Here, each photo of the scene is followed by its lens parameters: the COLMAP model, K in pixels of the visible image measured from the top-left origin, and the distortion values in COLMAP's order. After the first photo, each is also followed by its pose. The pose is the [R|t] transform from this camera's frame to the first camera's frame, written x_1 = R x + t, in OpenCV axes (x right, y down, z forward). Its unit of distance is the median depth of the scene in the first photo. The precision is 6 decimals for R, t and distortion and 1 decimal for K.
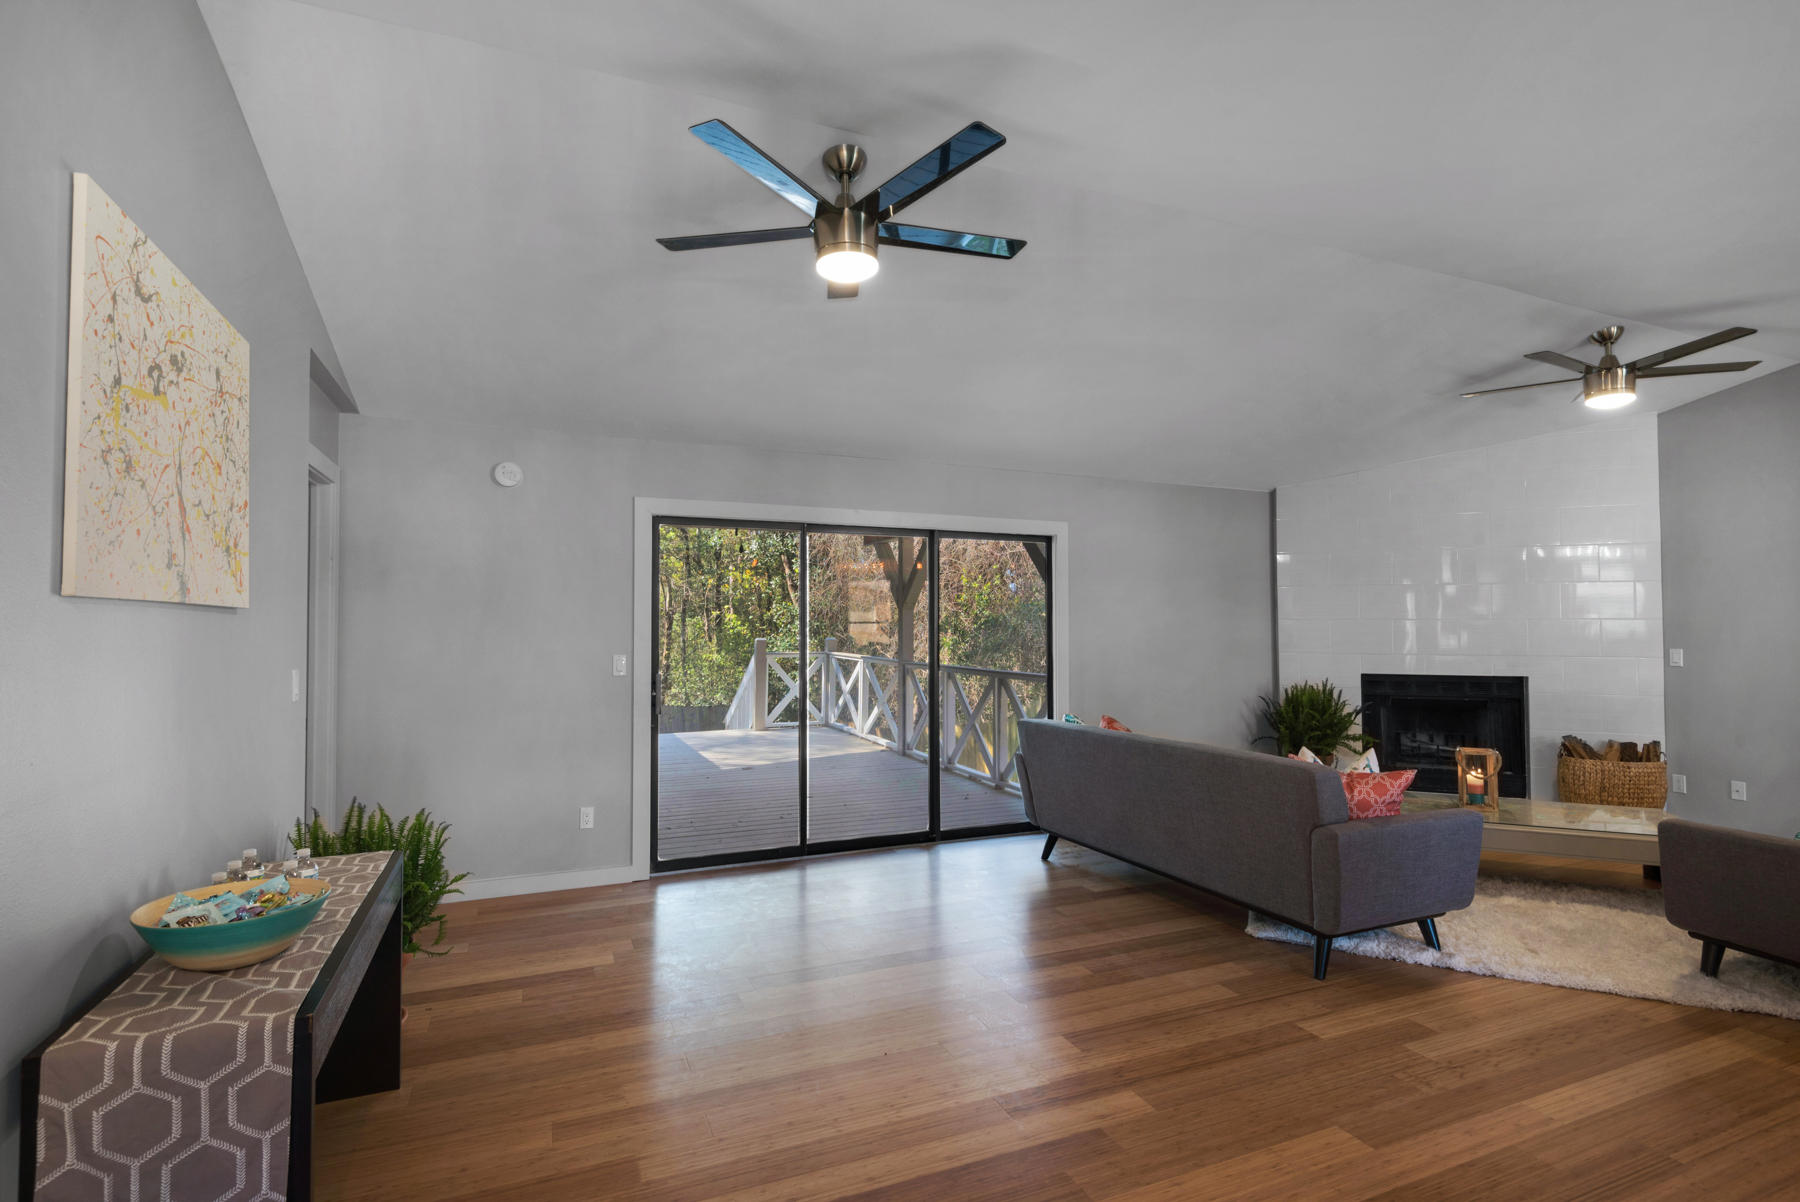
lens RADIAL K [[858.3, 0, 894.5], [0, 858.3, 587.3], [0, 0, 1]] dist [0.002570, -0.008709]
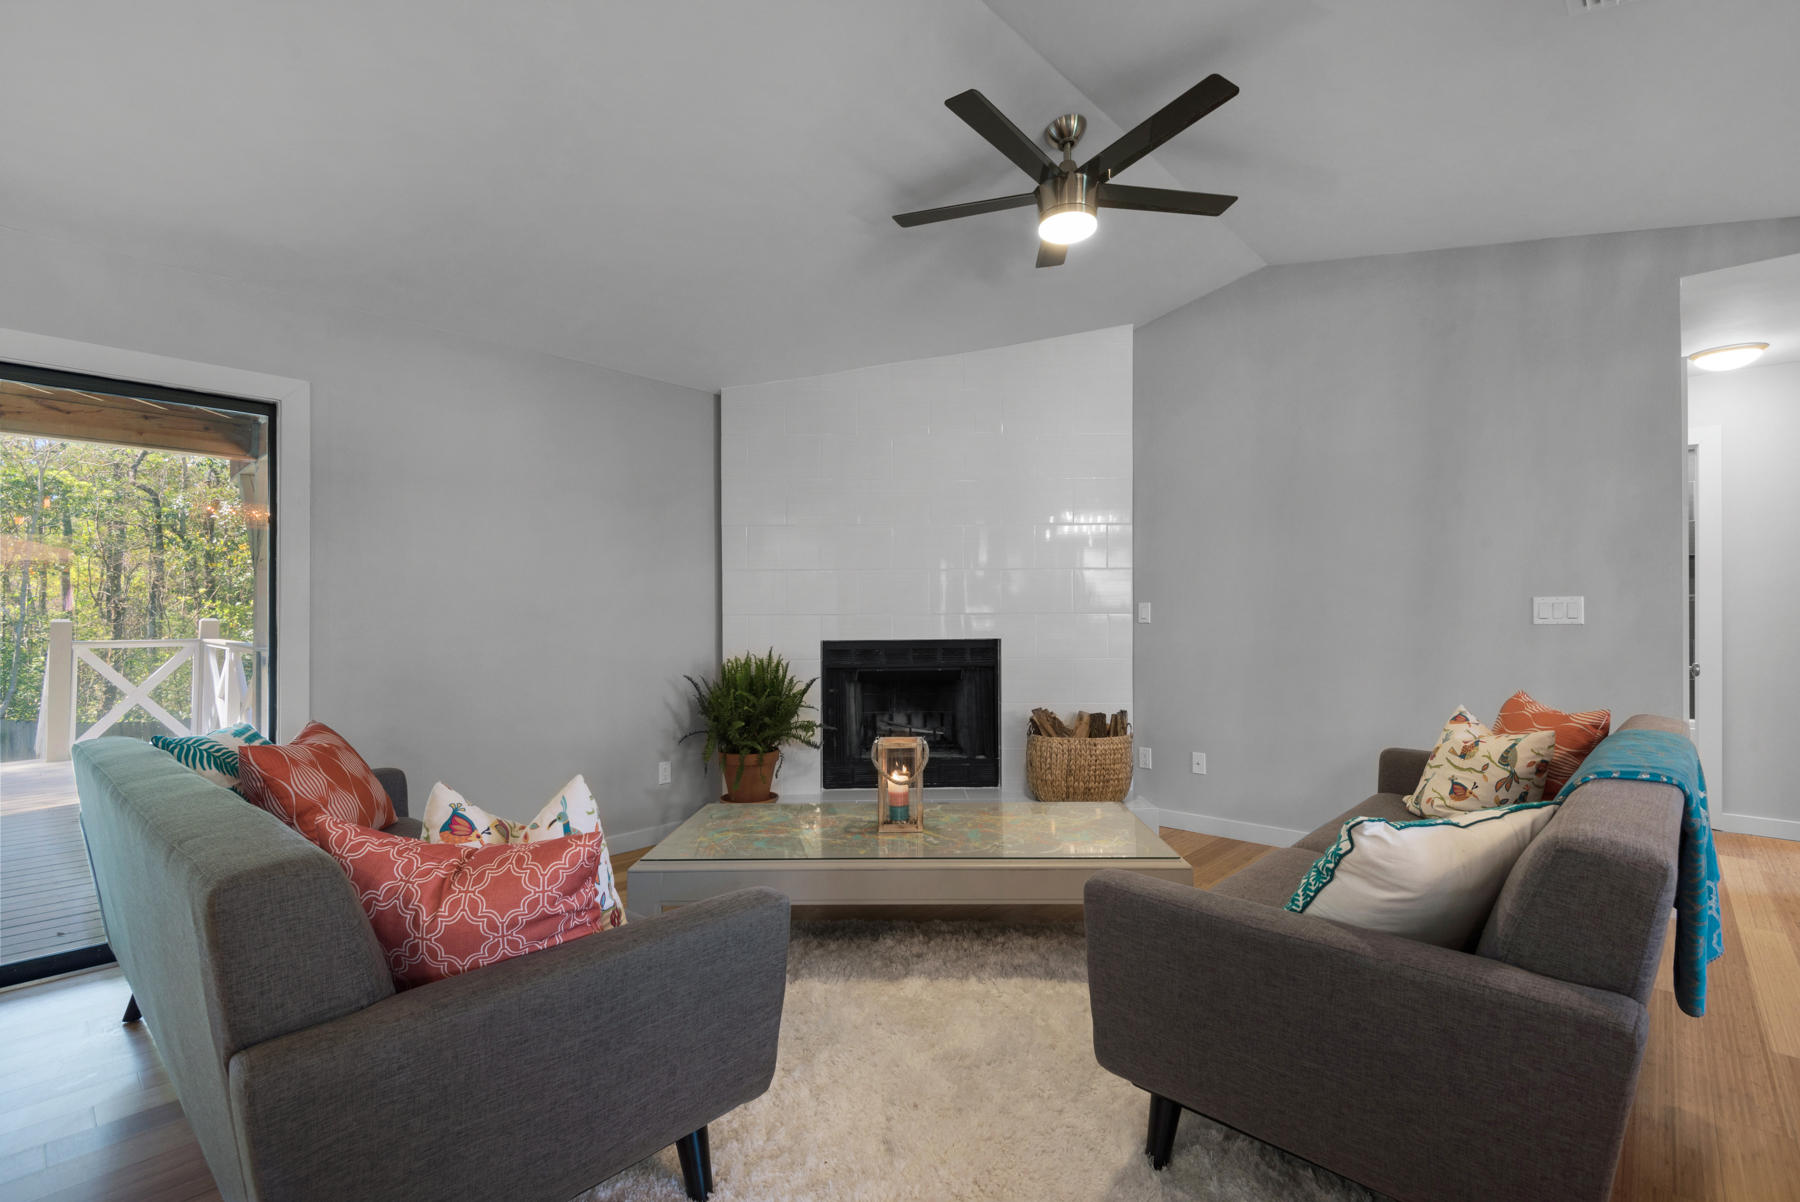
lens RADIAL K [[826.1, 0, 900.0], [0, 826.1, 601.0], [0, 0, 1]] dist [0.018689, -0.000158]
pose [[0.906979, 0.000100, 0.421176, 0.344023], [-0.010275, 0.999708, 0.021889, 0.055793], [-0.421051, -0.024180, 0.906715, 0.352182]]
